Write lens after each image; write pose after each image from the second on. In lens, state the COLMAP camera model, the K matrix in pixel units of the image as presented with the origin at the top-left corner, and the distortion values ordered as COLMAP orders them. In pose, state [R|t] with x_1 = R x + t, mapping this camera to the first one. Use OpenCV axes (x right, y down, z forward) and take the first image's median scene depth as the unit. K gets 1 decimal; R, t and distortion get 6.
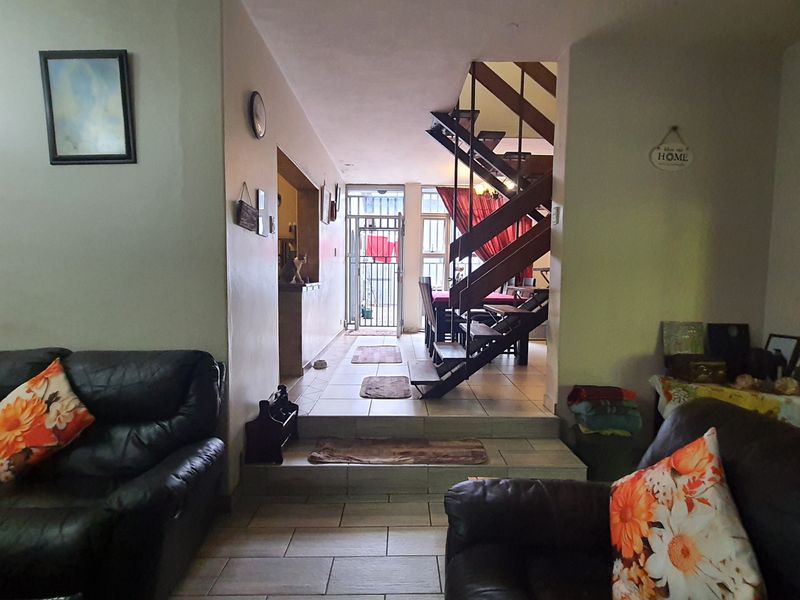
lens RADIAL K [[433.4, 0, 398.1], [0, 433.4, 299.3], [0, 0, 1]] dist [0.003117, 0.001335]
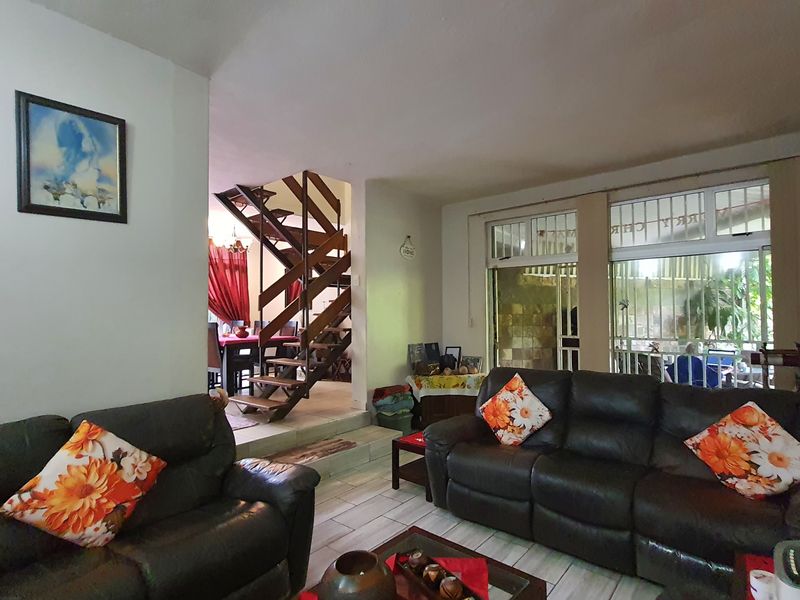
lens RADIAL K [[433.4, 0, 398.1], [0, 433.4, 299.3], [0, 0, 1]] dist [0.003117, 0.001335]
pose [[0.655164, 0.008656, 0.755437, -0.811594], [0.061586, 0.995994, -0.064824, -0.020545], [-0.752973, 0.088995, 0.652006, -0.131555]]
